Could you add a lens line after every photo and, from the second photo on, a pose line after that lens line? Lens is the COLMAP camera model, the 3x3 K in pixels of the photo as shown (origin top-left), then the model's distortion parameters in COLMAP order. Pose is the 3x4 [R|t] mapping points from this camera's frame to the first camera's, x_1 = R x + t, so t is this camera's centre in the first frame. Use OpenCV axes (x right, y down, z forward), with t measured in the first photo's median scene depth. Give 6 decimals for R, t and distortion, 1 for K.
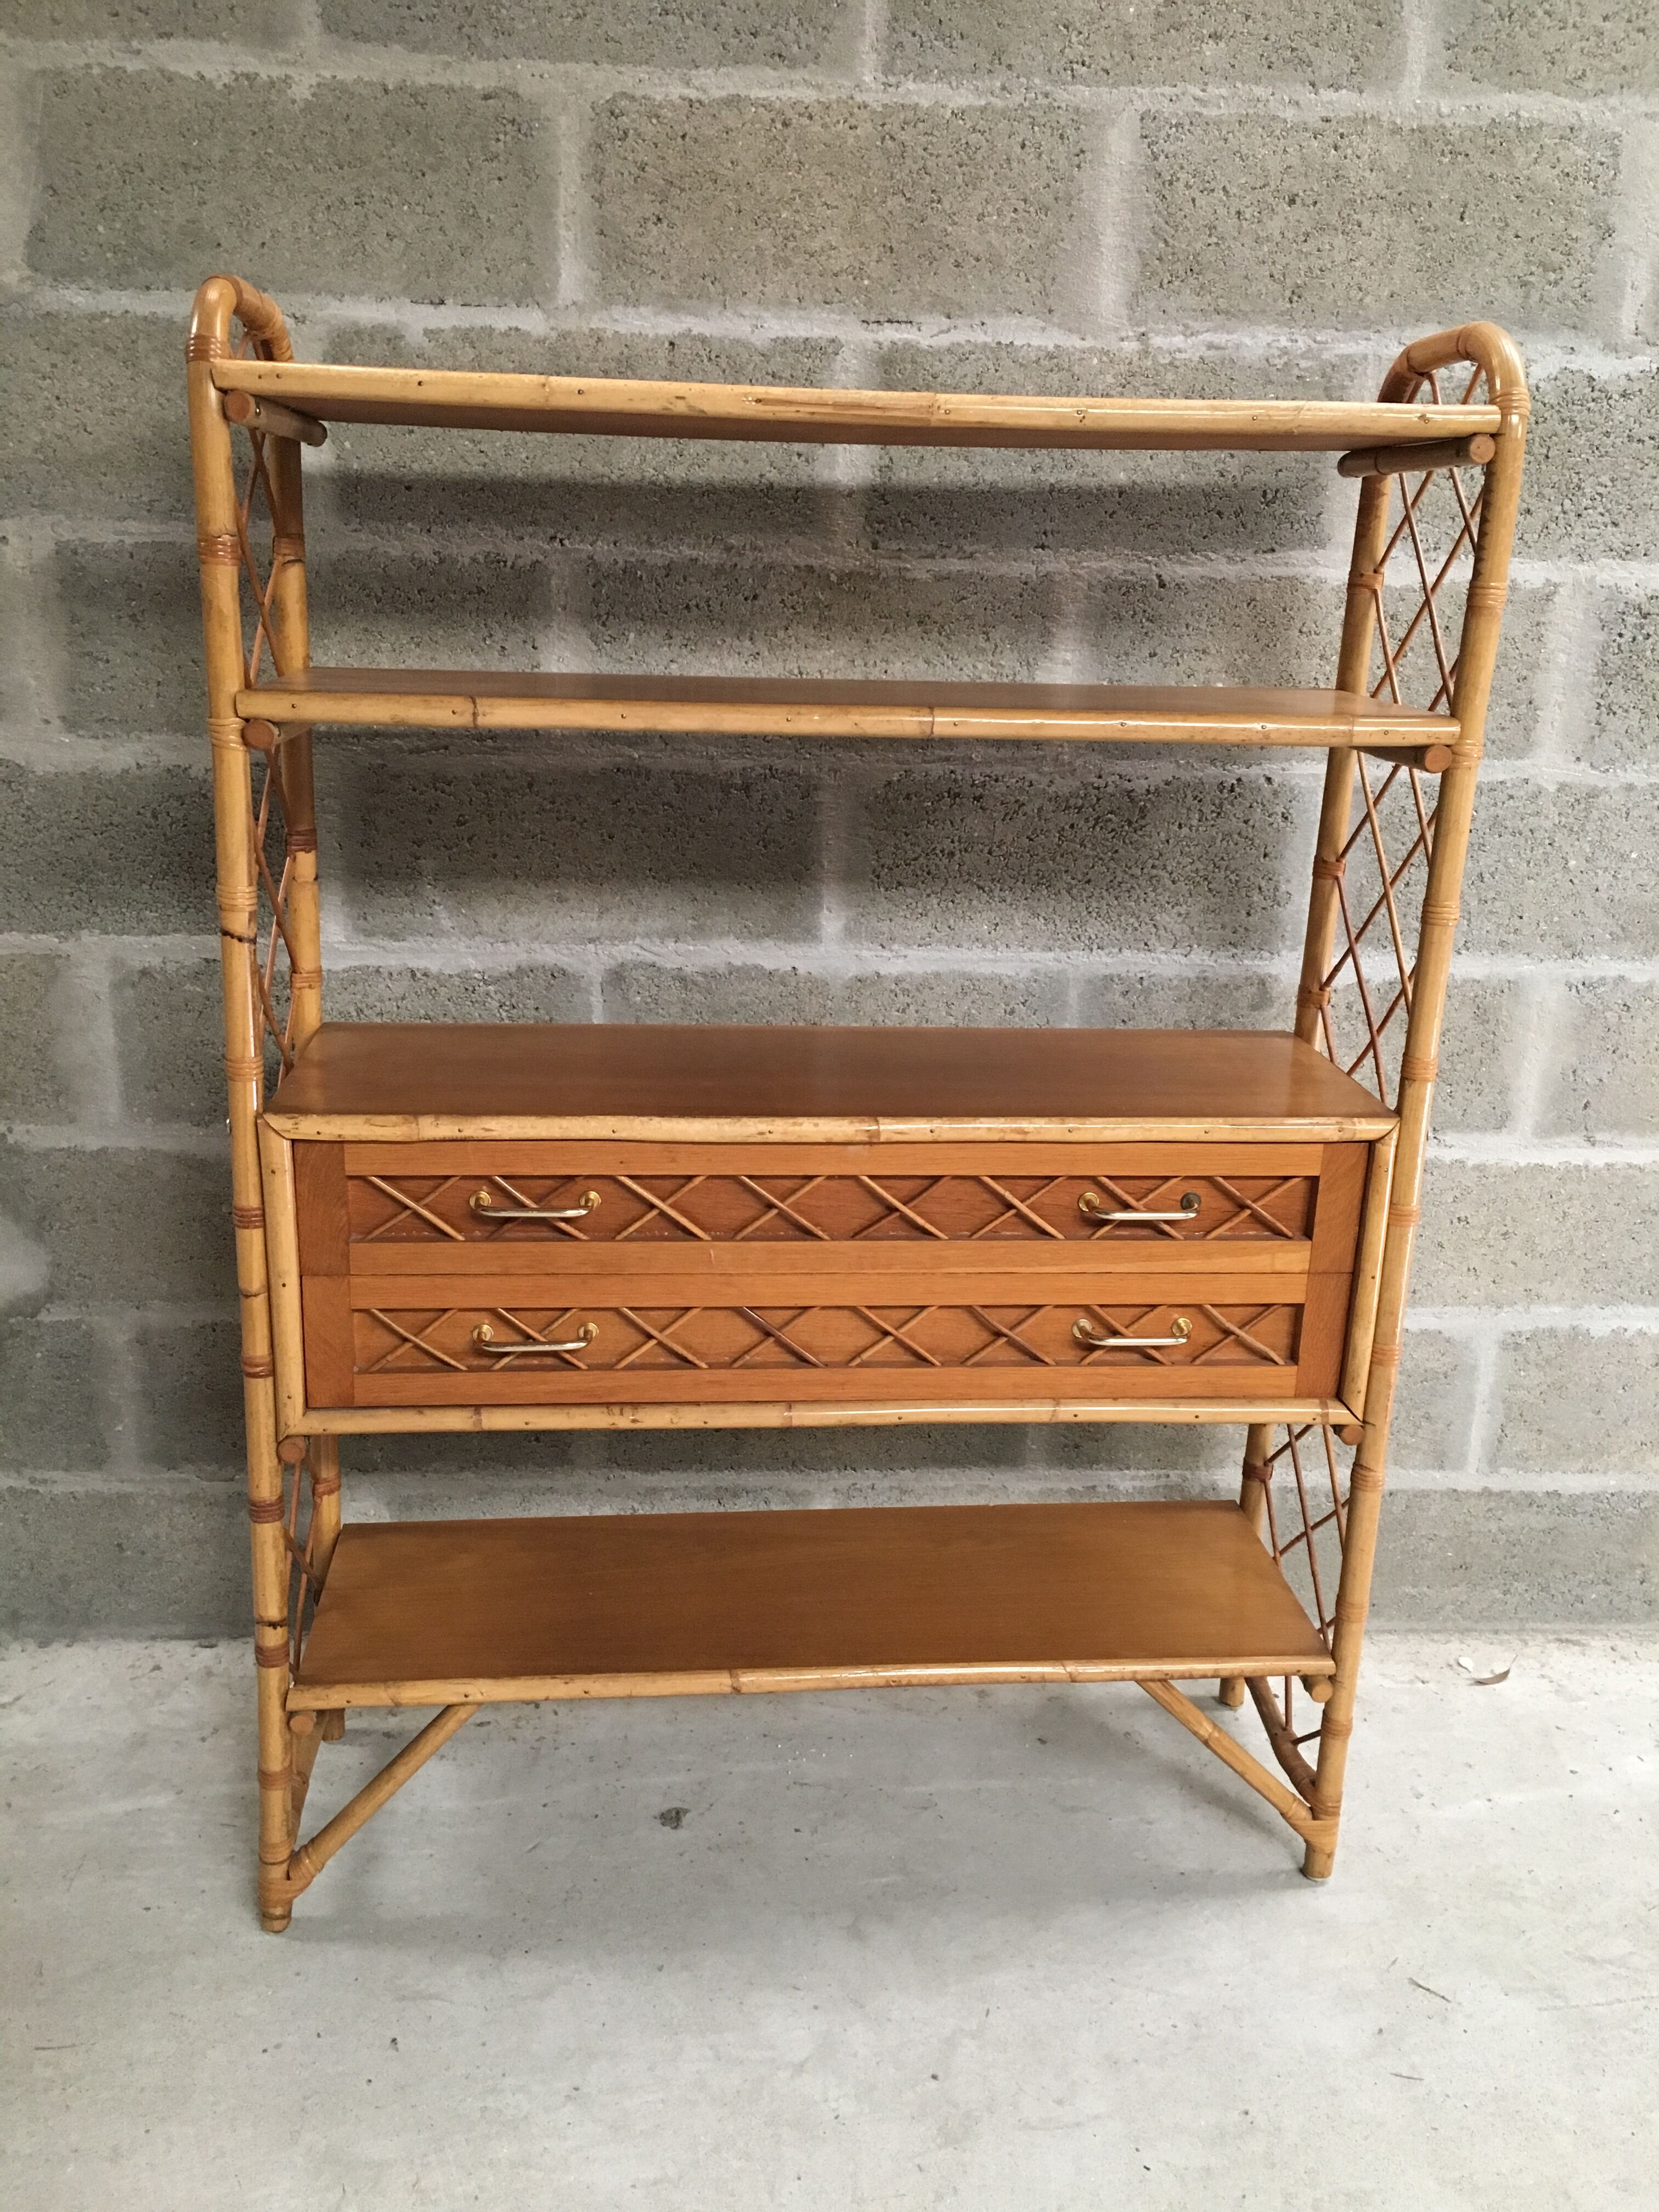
lens RADIAL K [[1893.2, 0, 829.8], [0, 1893.2, 1101.3], [0, 0, 1]] dist [0.081364, -0.115458]
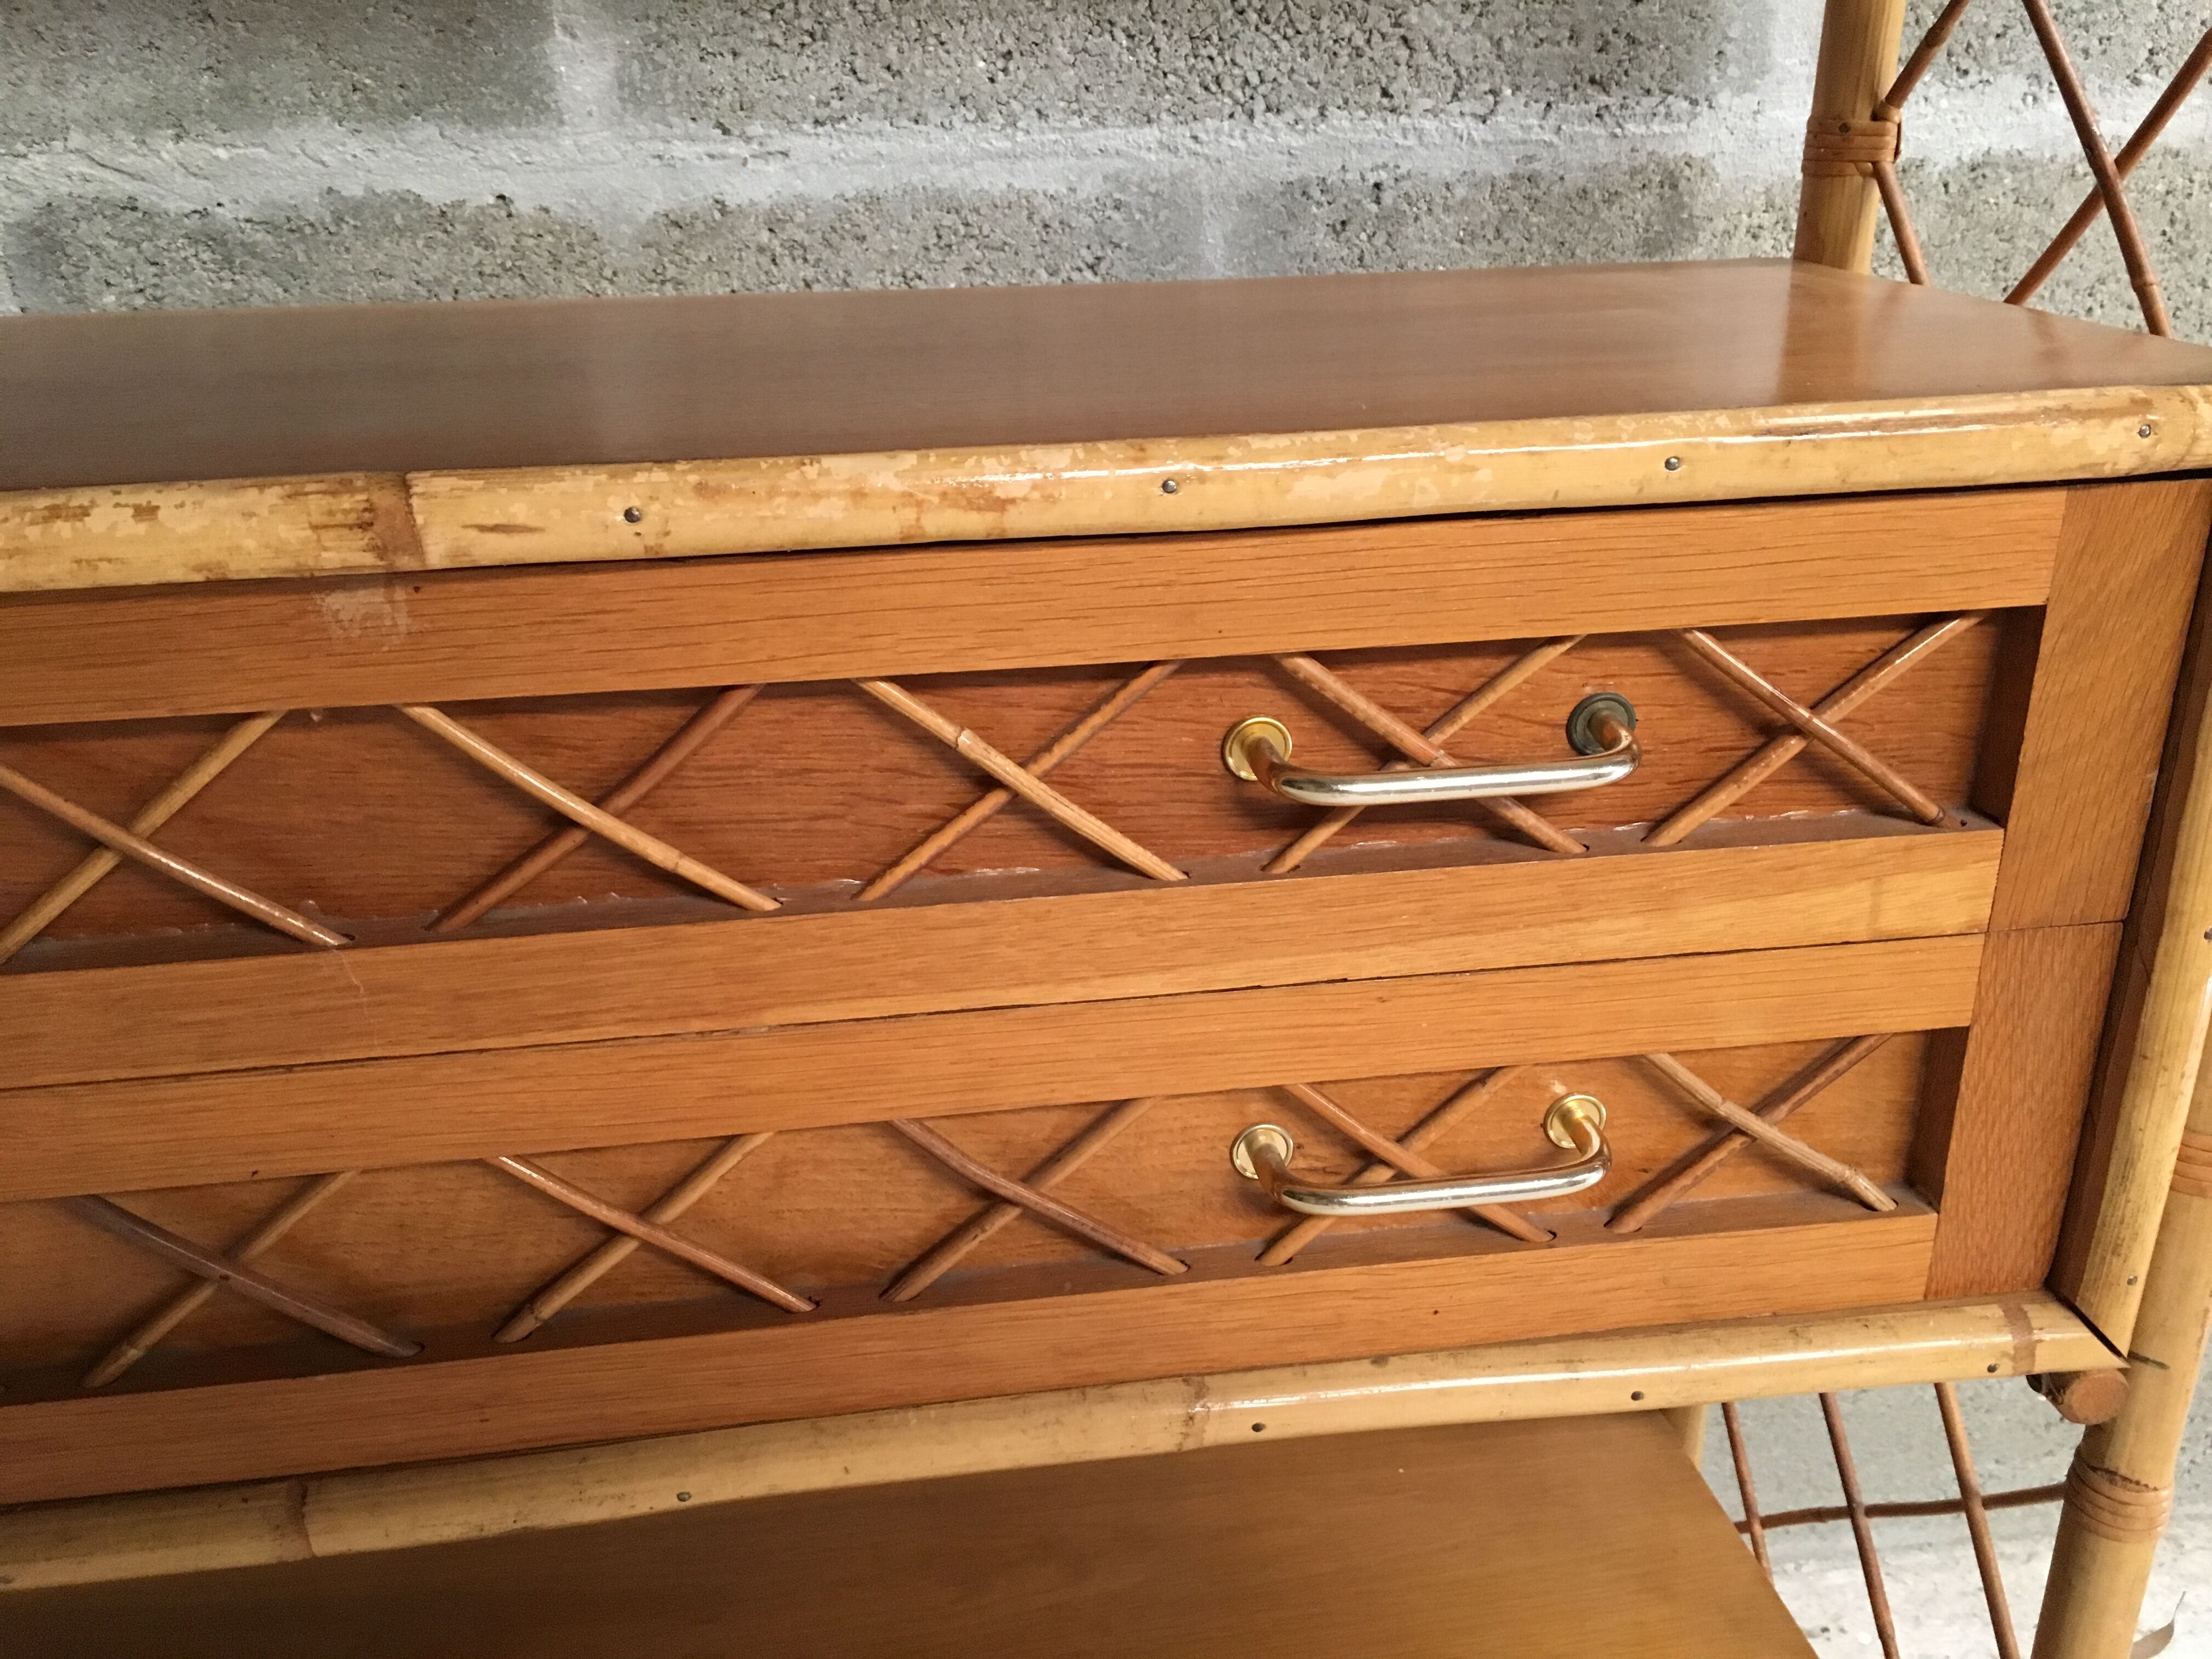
lens RADIAL K [[1893.2, 0, 1108.0], [0, 1893.2, 826.6], [0, 0, 1]] dist [0.081364, -0.115458]
pose [[0.997379, -0.066202, 0.029202, 0.093480], [0.063172, 0.993500, 0.094696, 0.032303], [-0.035281, -0.092603, 0.995078, 0.637184]]
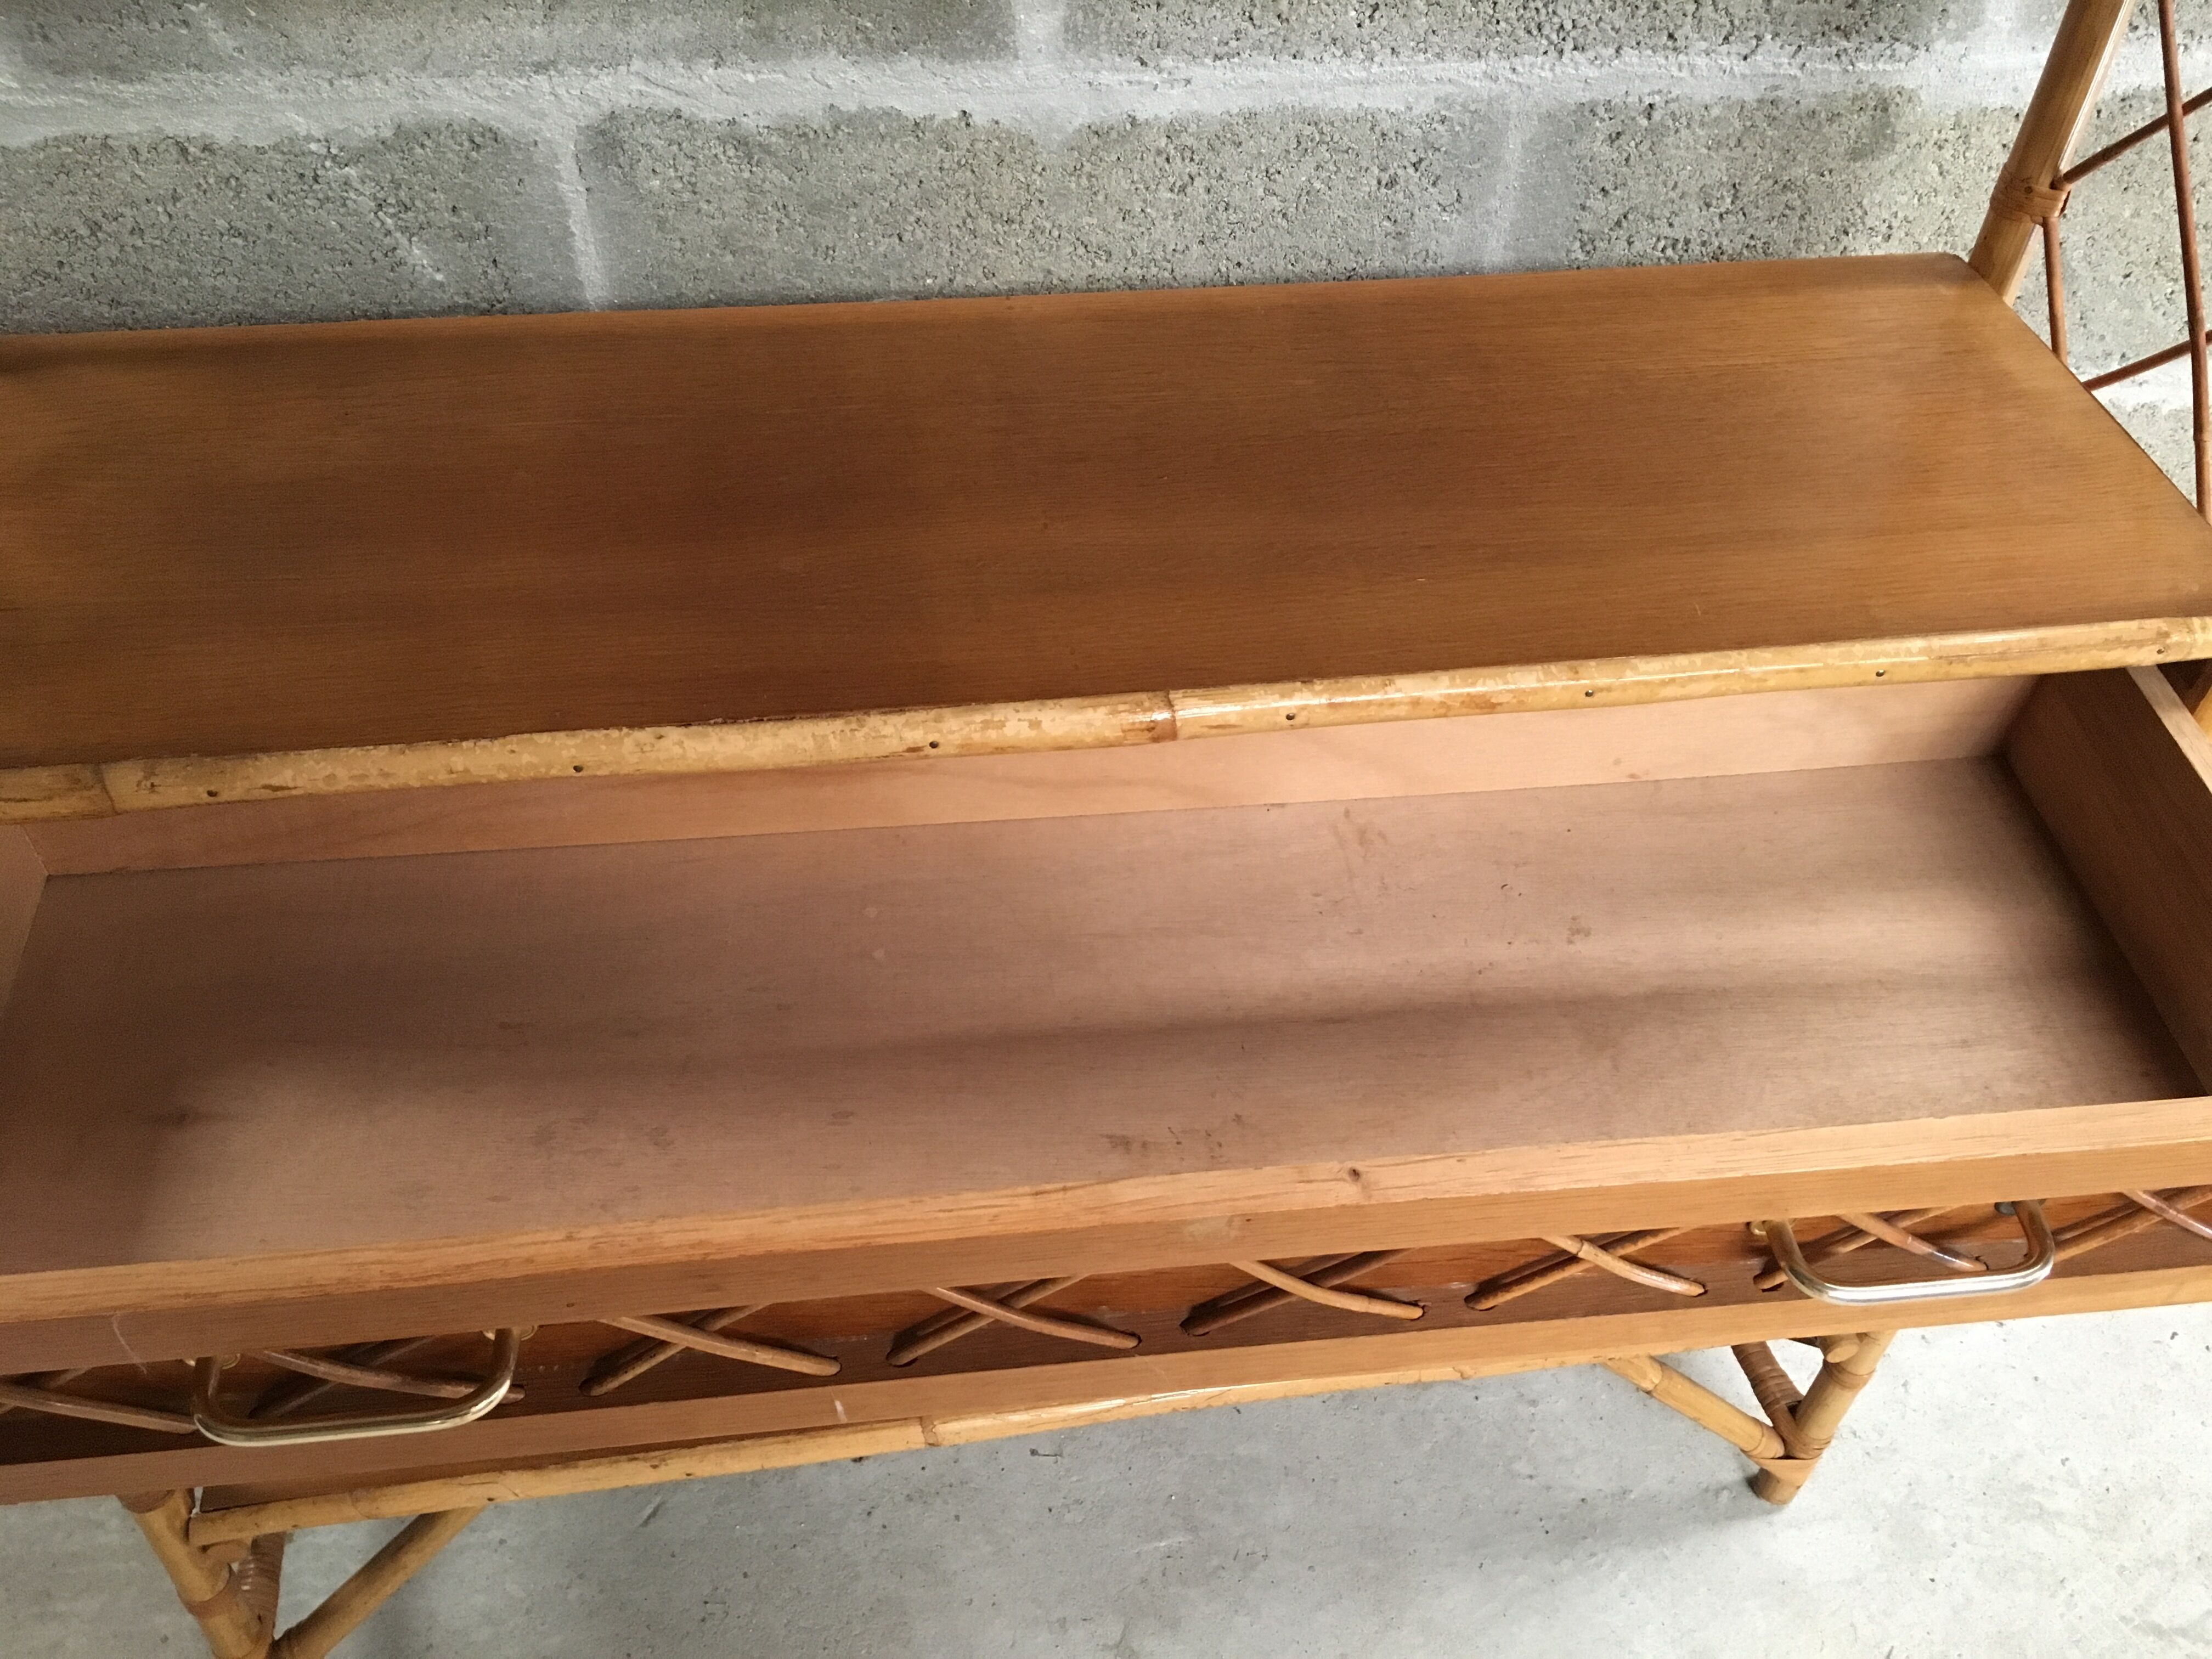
lens RADIAL K [[1893.2, 0, 1104.2], [0, 1893.2, 826.4], [0, 0, 1]] dist [0.081364, -0.115458]
pose [[0.998837, -0.036650, 0.031339, -0.005243], [0.017531, 0.881408, 0.472030, -0.152845], [-0.044923, -0.470931, 0.881025, 0.509978]]
